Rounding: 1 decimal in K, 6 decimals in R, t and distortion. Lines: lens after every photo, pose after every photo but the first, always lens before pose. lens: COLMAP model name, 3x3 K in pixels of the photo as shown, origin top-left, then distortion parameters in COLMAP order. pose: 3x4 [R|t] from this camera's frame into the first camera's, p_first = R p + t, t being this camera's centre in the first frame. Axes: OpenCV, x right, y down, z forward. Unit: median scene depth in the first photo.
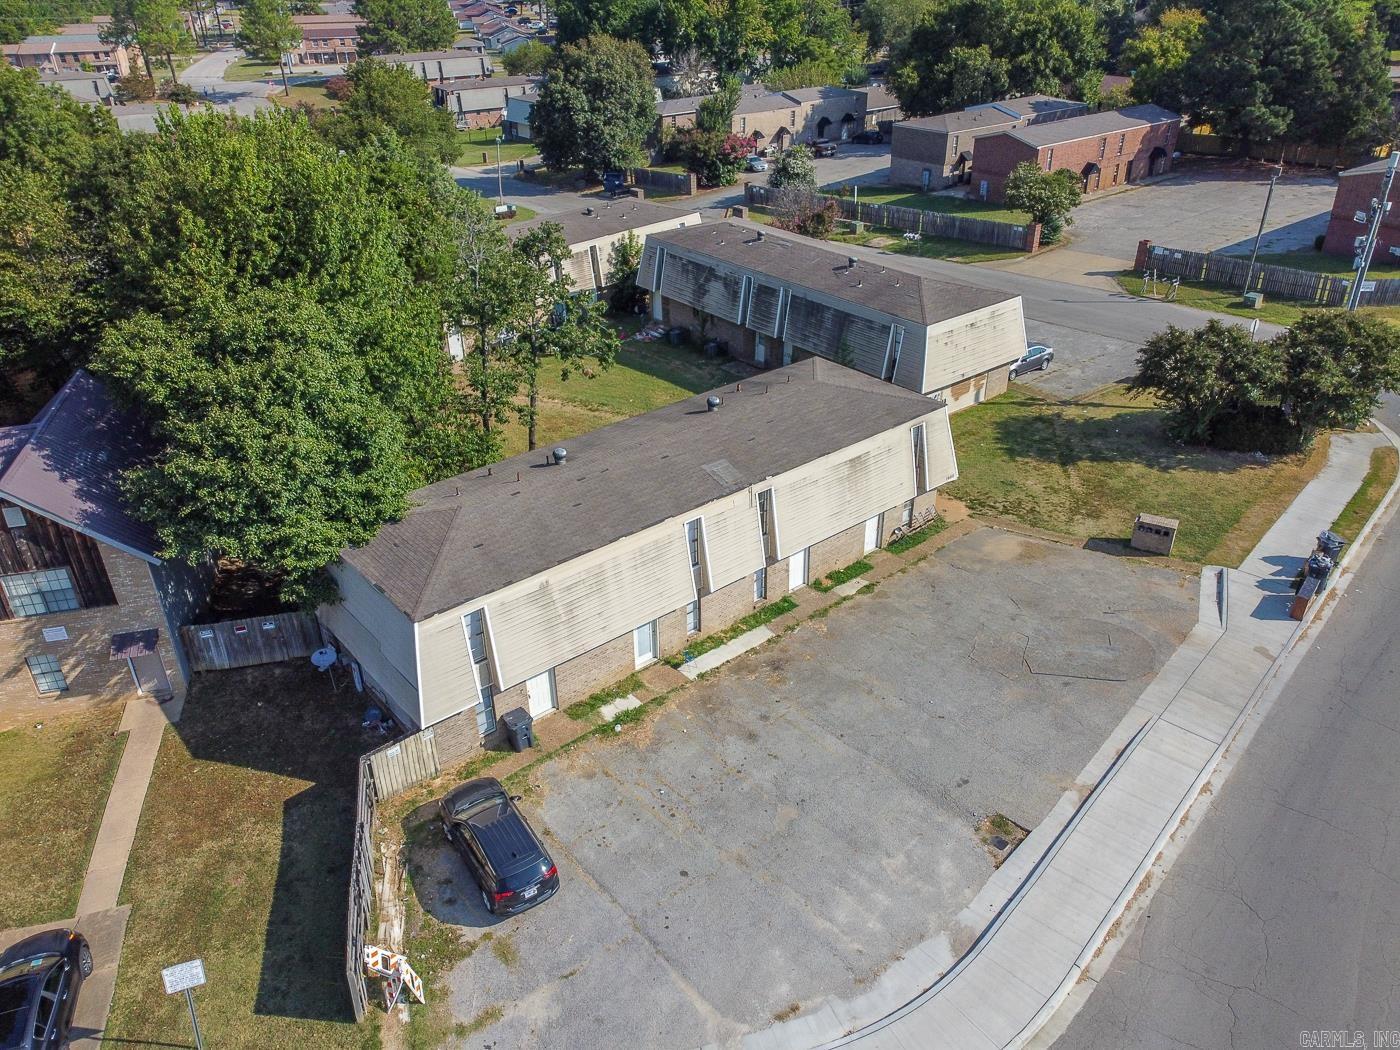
lens RADIAL K [[1057.2, 0, 700.0], [0, 1057.2, 525.0], [0, 0, 1]] dist [0.009071, -0.004508]
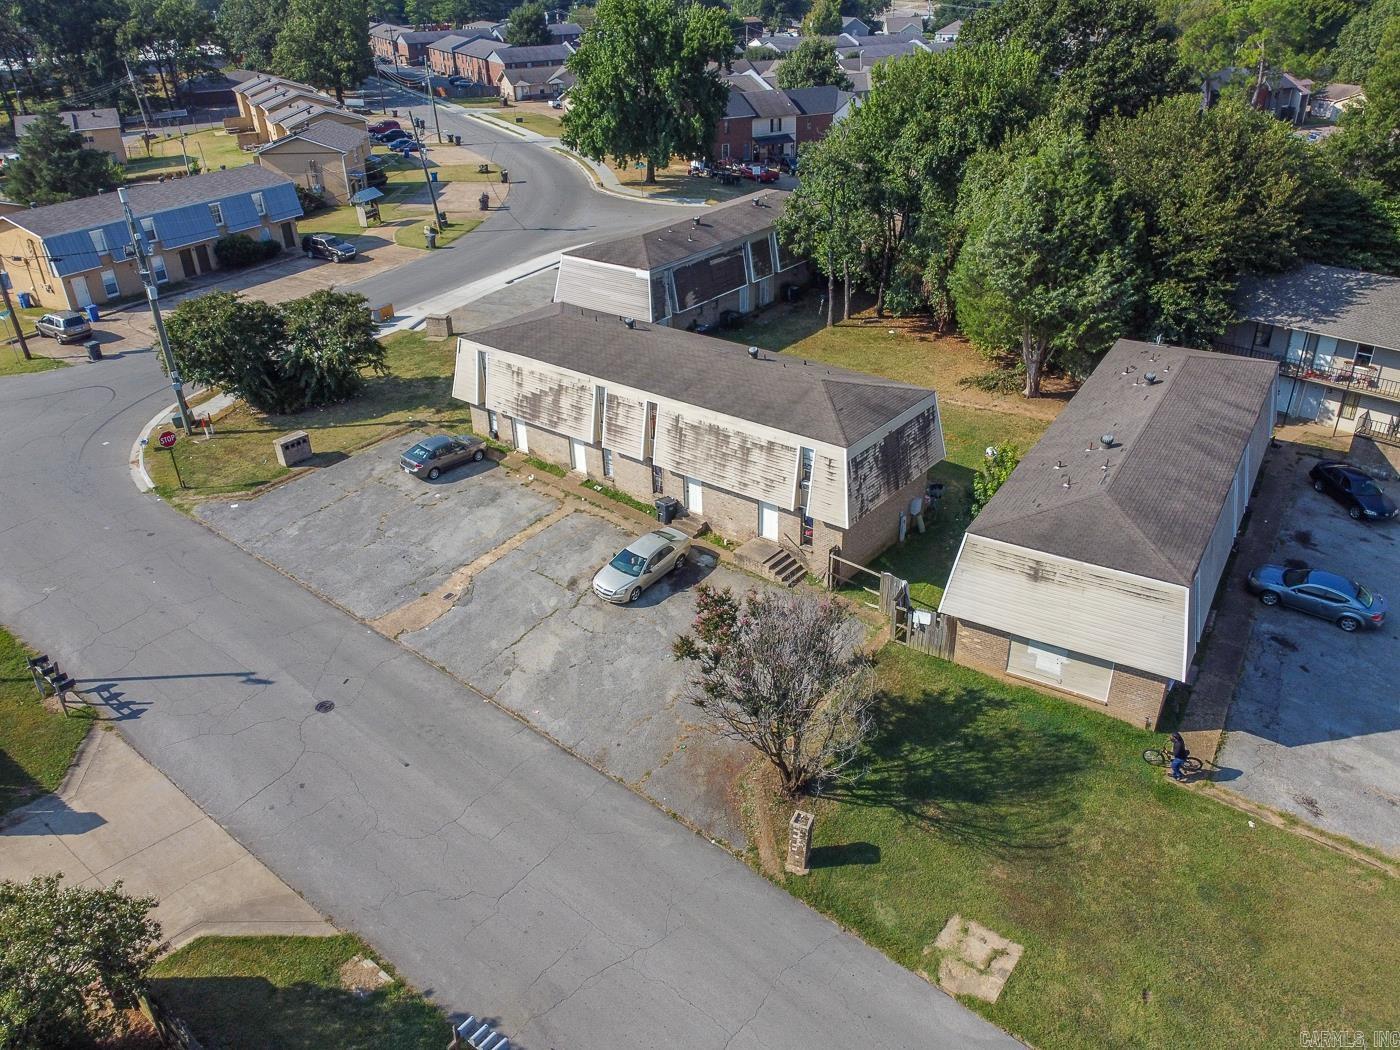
lens RADIAL K [[1057.2, 0, 700.0], [0, 1057.2, 525.0], [0, 0, 1]] dist [0.009071, -0.004508]
pose [[-0.975855, 0.134940, -0.171750, 0.353002], [-0.074613, 0.533080, 0.842768, -1.231732], [0.205279, 0.835234, -0.510141, 2.156686]]
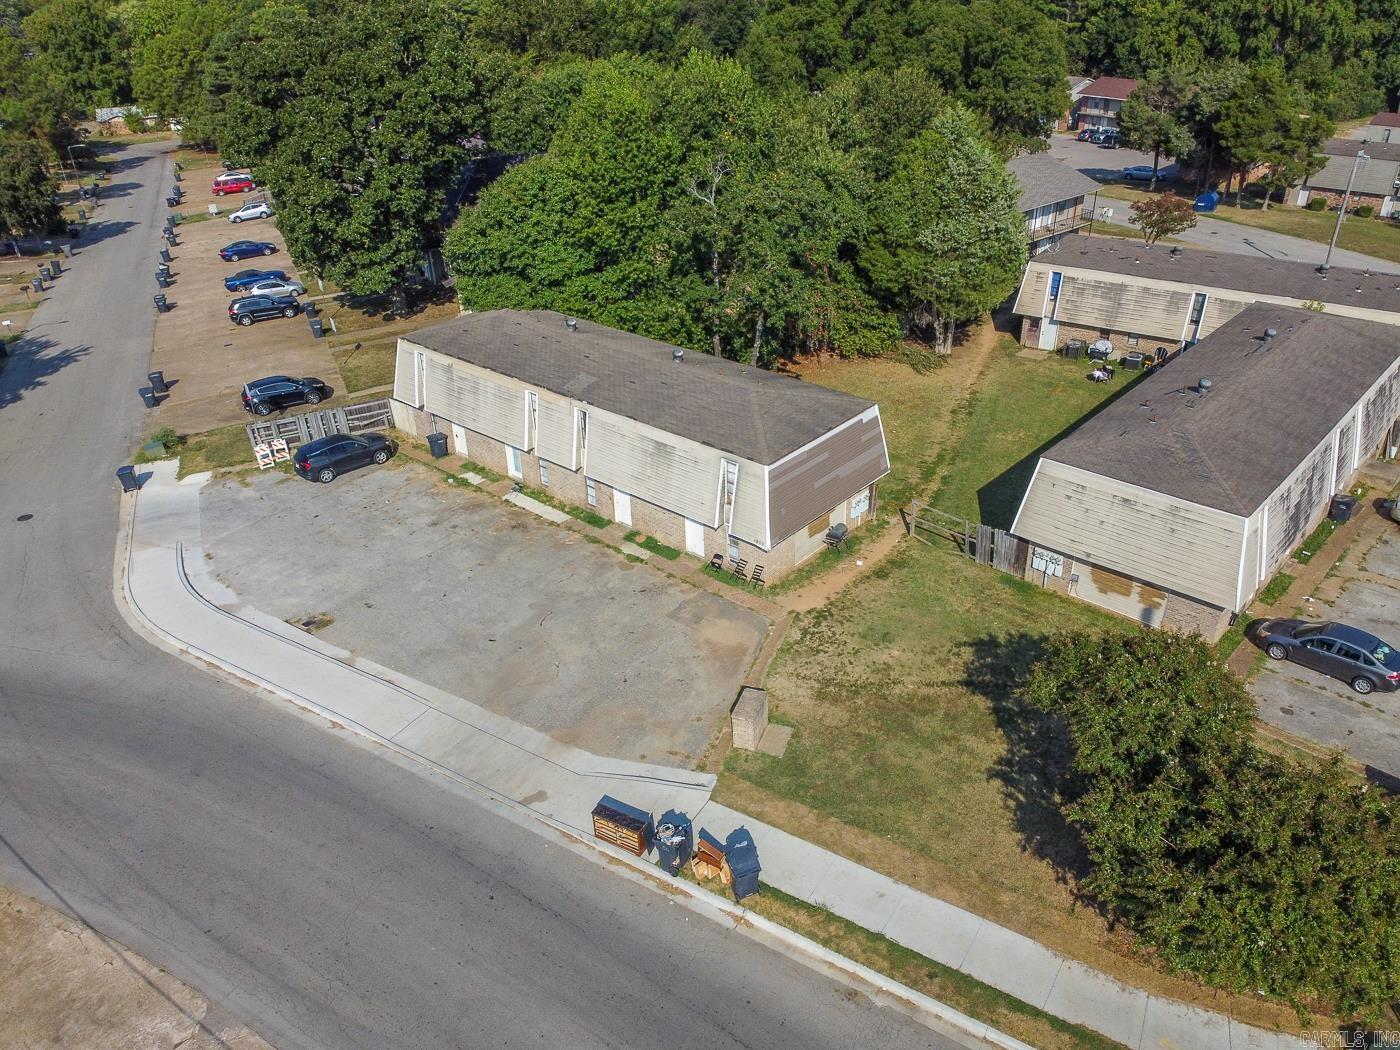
lens RADIAL K [[1057.2, 0, 700.0], [0, 1057.2, 525.0], [0, 0, 1]] dist [0.009071, -0.004508]
pose [[0.152984, 0.494255, -0.855750, 1.013583], [-0.461441, 0.801472, 0.380414, -0.385382], [0.873881, 0.336681, 0.350682, 0.631794]]
